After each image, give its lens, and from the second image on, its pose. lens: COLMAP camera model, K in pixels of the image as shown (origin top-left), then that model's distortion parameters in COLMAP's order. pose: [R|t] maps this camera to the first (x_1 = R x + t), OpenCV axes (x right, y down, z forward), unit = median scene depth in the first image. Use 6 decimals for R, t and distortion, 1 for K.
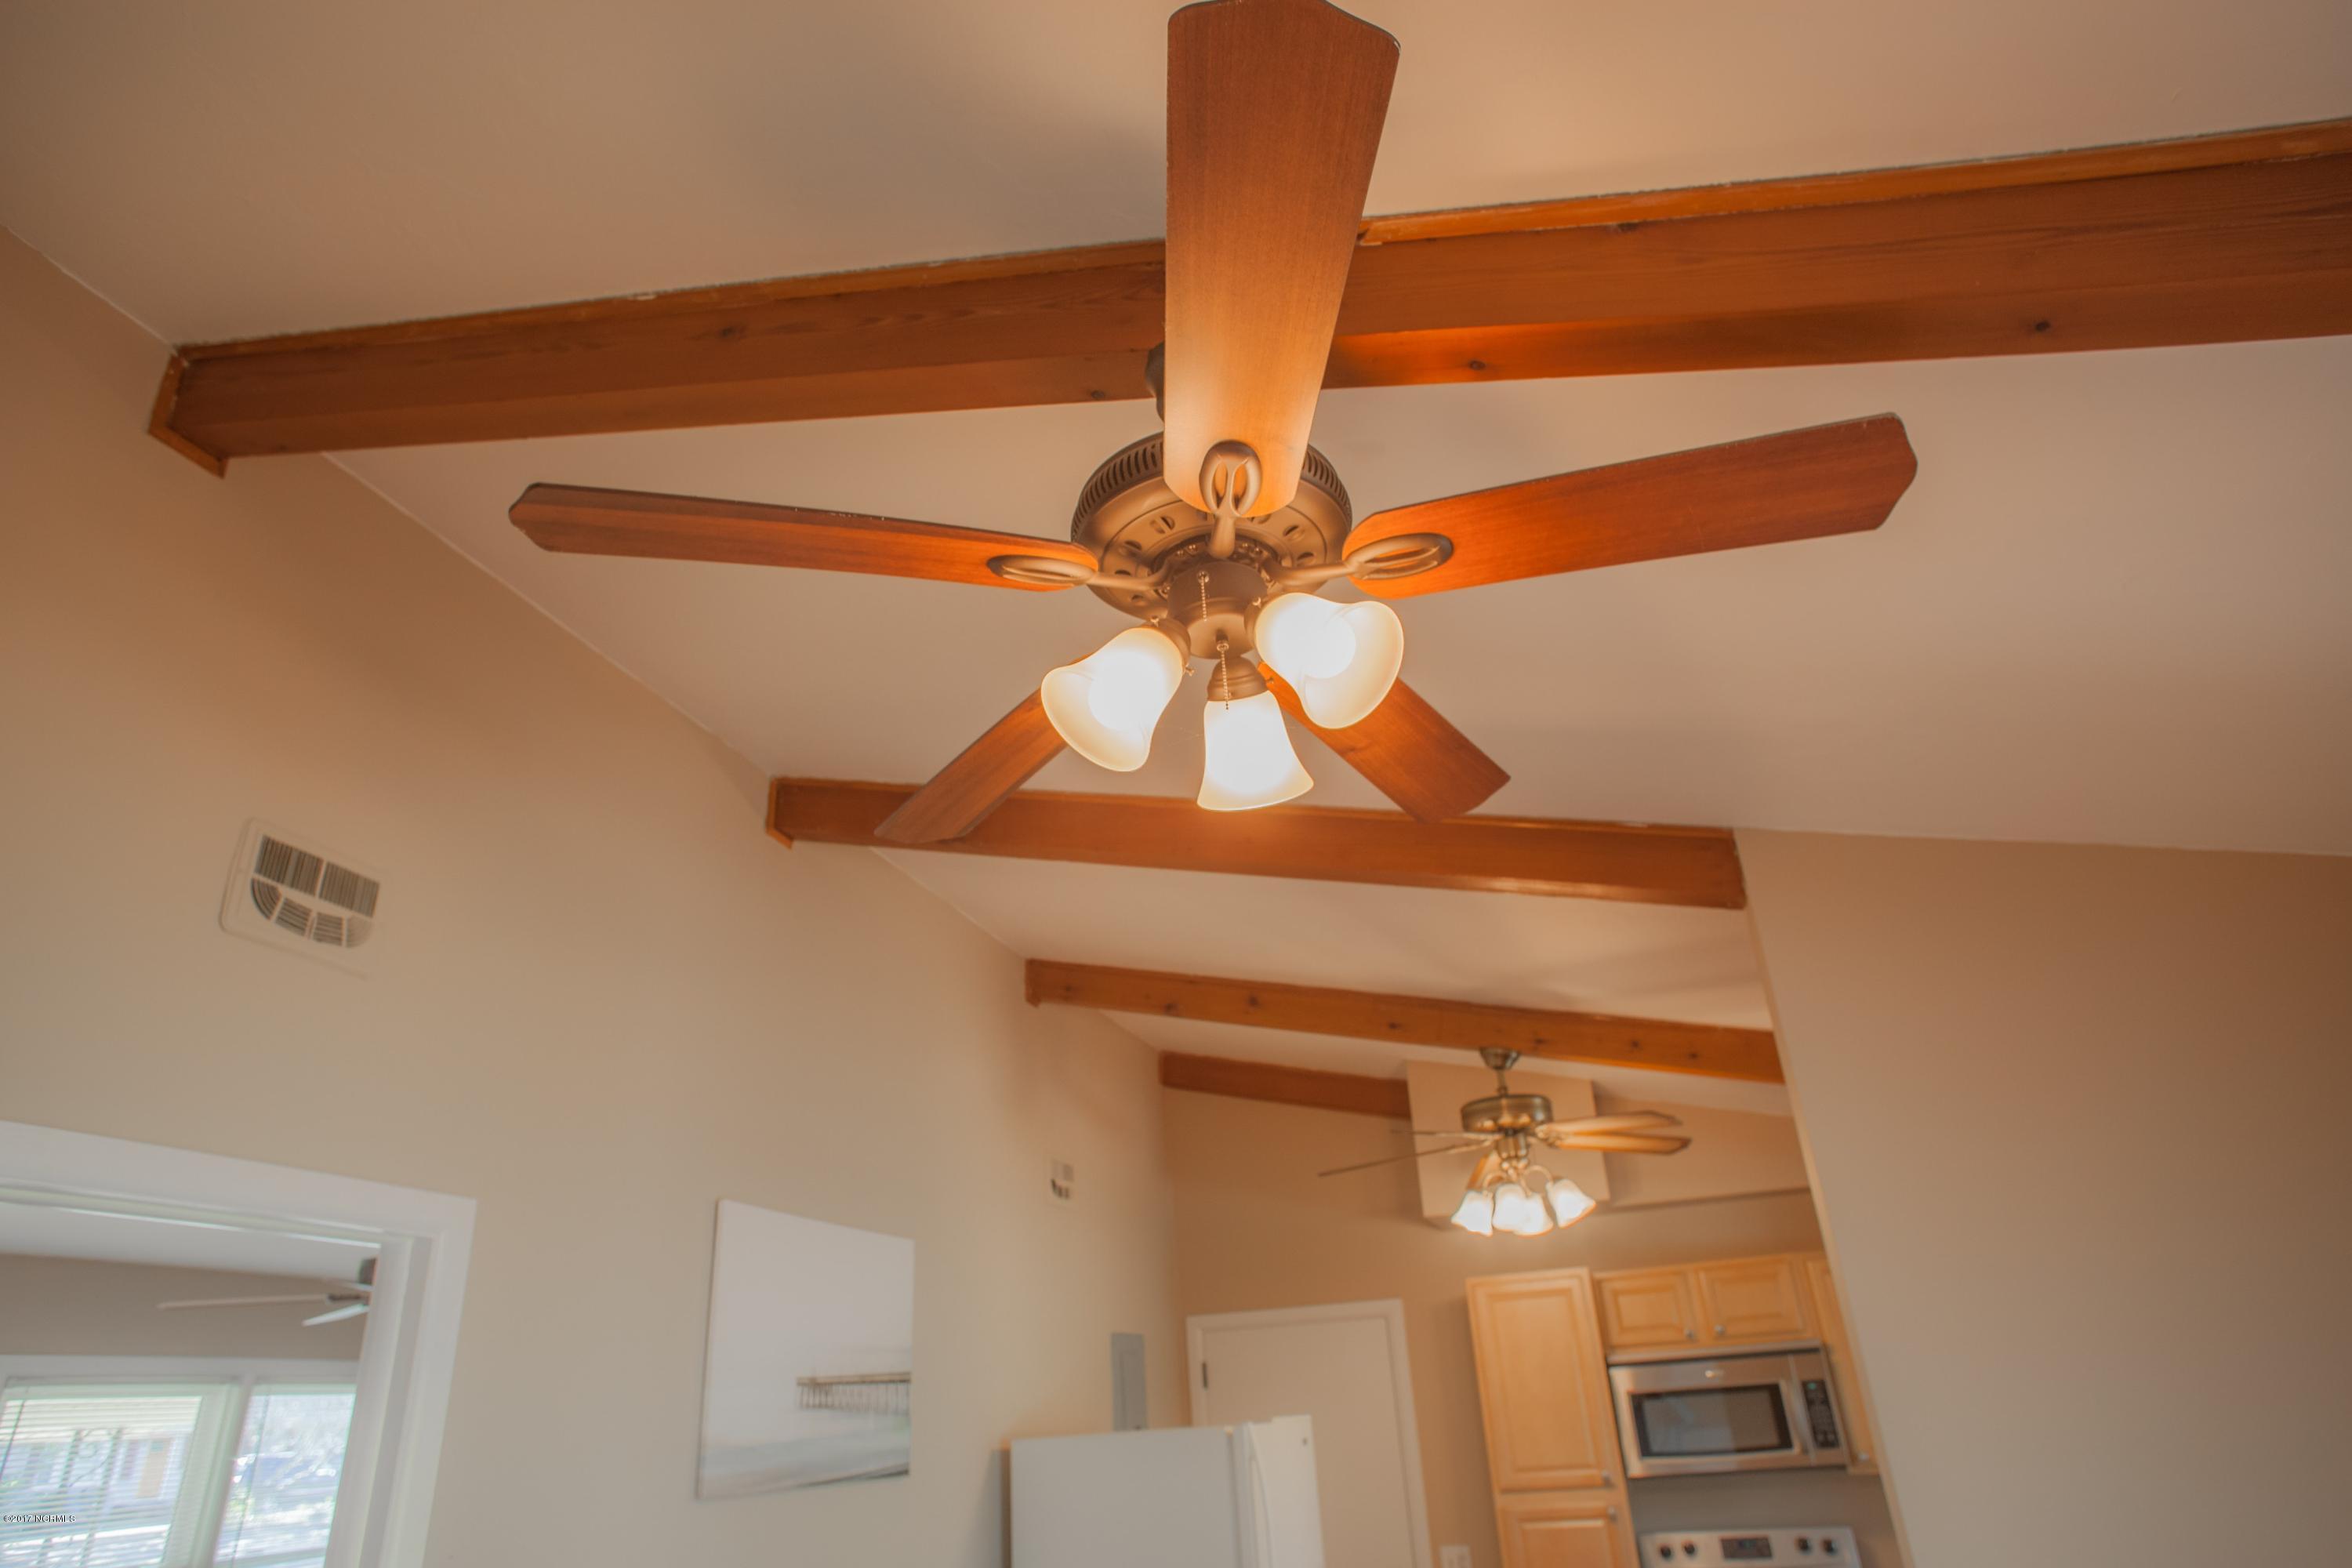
lens RADIAL K [[1355.4, 0, 1156.2], [0, 1355.4, 777.2], [0, 0, 1]] dist [-0.071059, 0.047724]
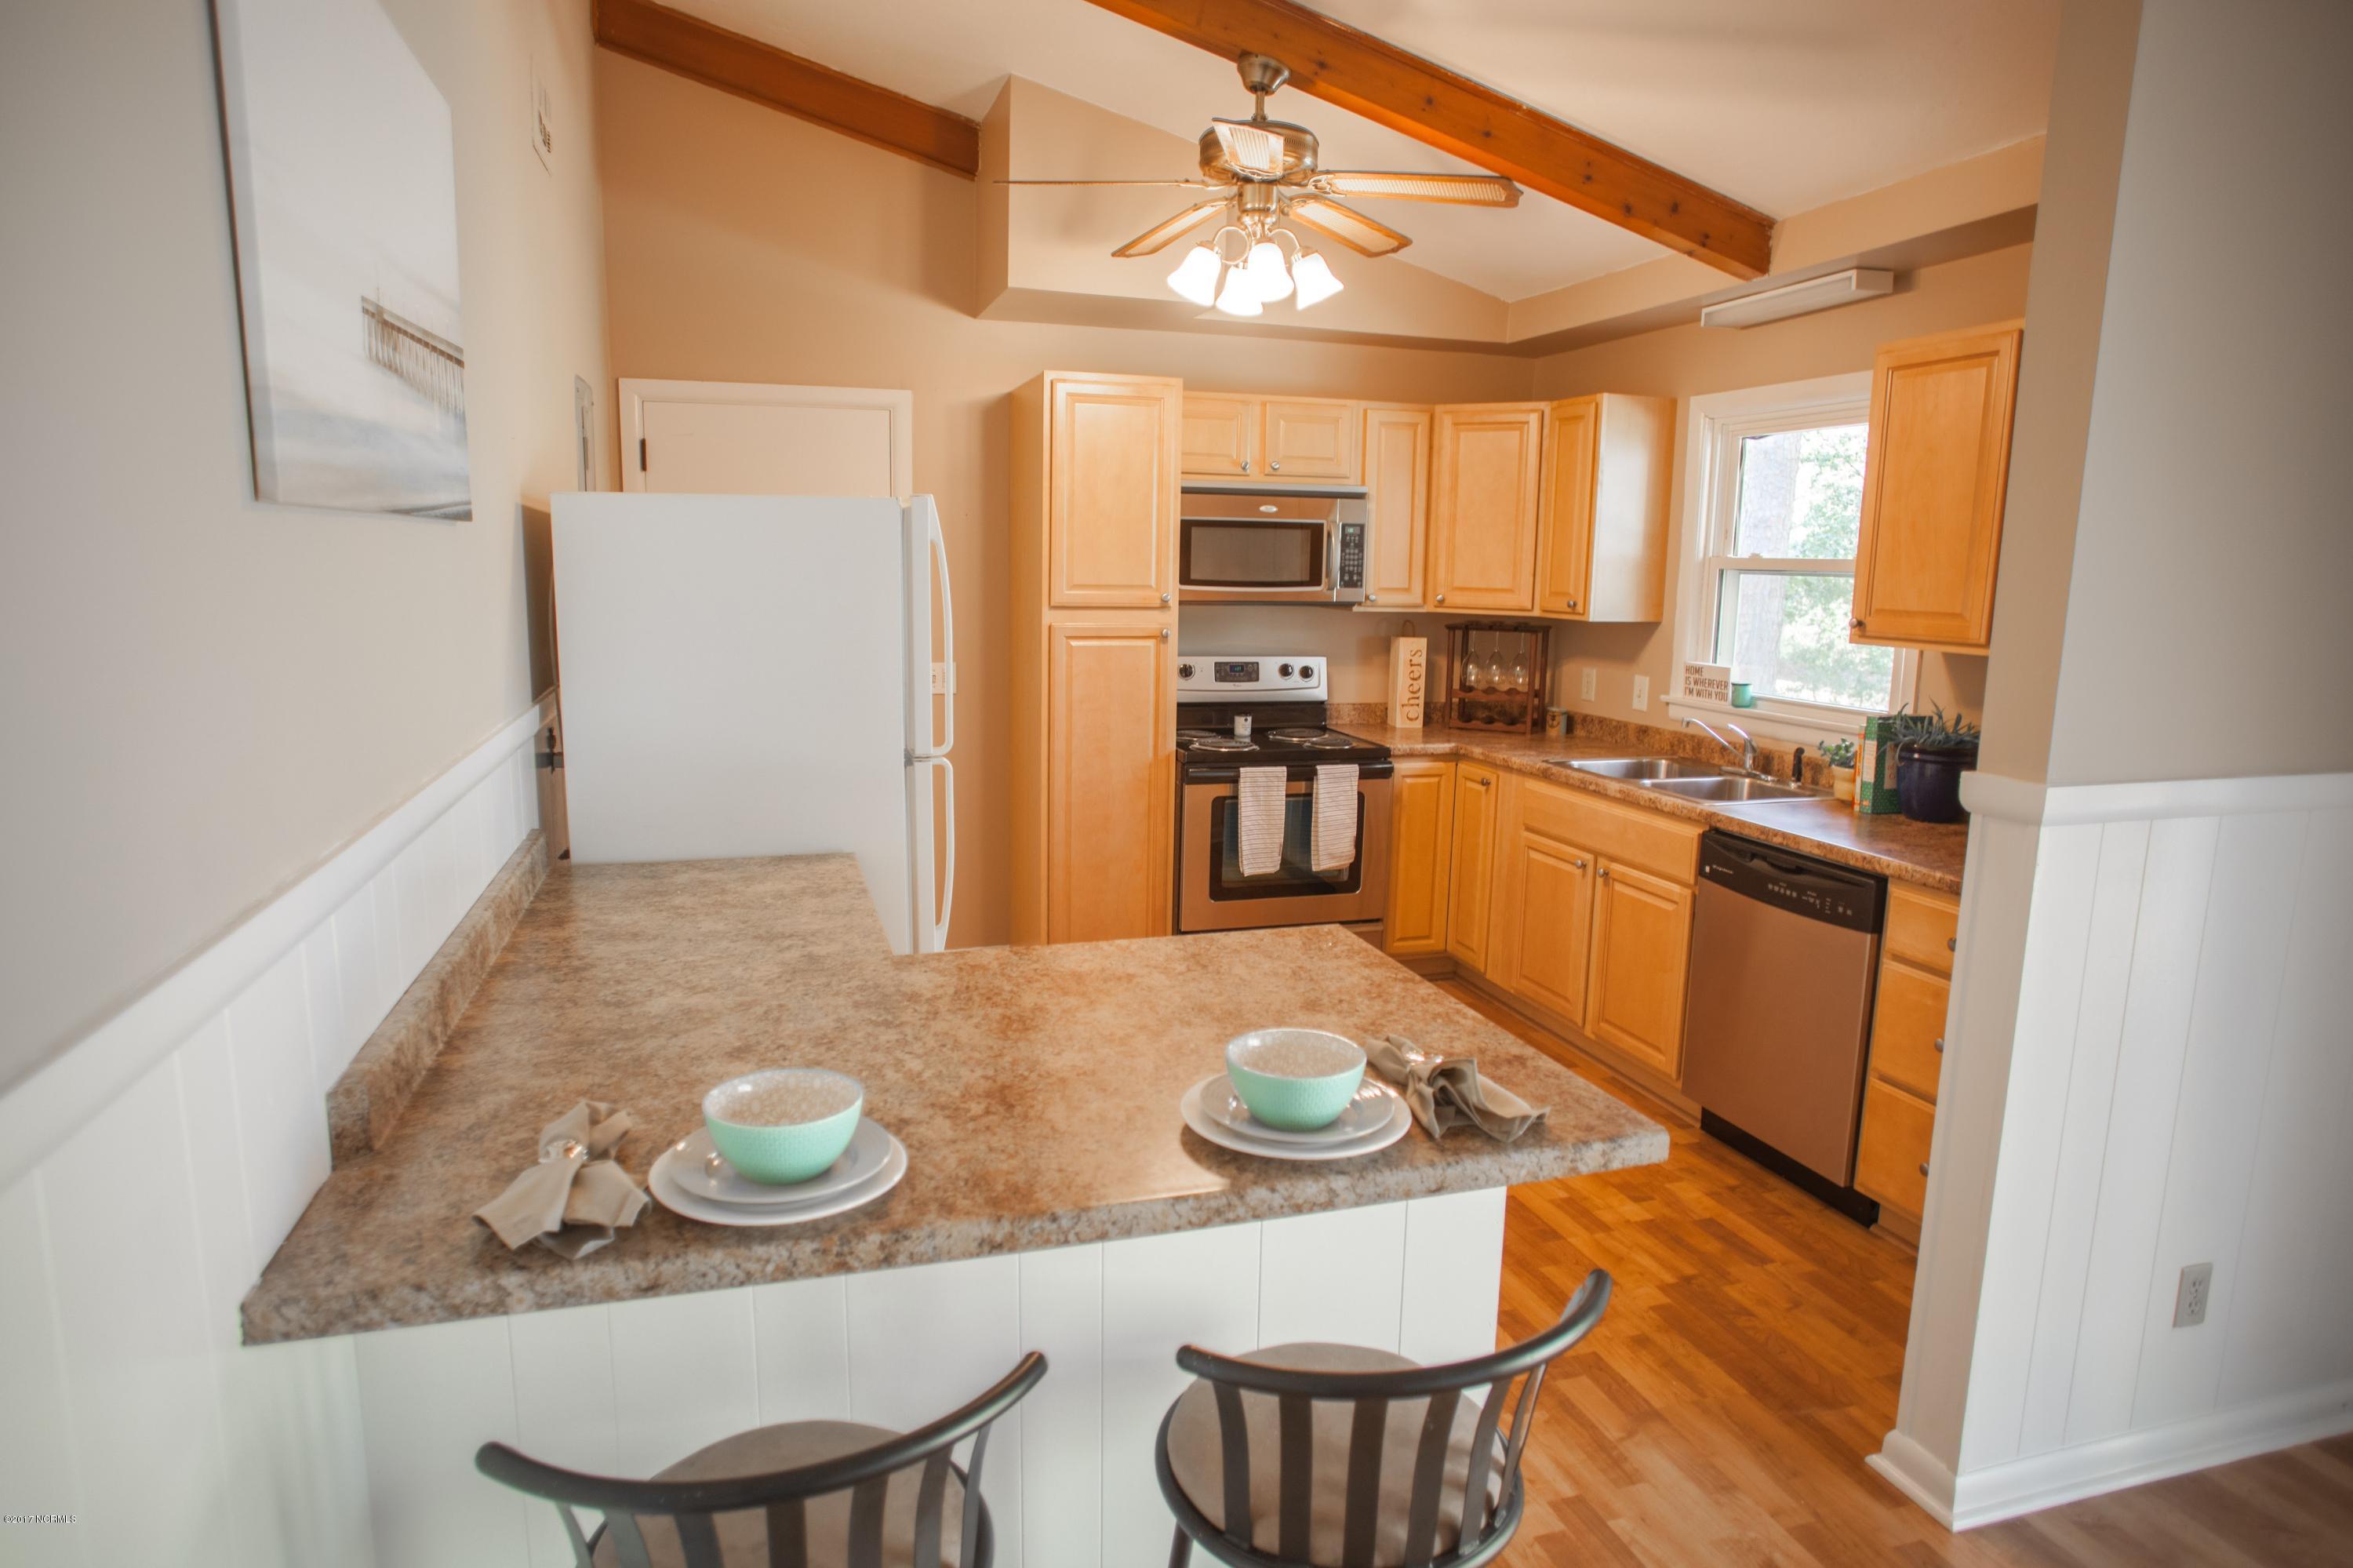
lens RADIAL K [[1356.1, 0, 1163.5], [0, 1356.1, 775.7], [0, 0, 1]] dist [-0.071059, 0.047724]
pose [[0.810600, -0.025211, 0.585057, -0.217294], [-0.307603, 0.831811, 0.462030, 0.194054], [-0.498305, -0.554486, 0.666511, 0.303004]]
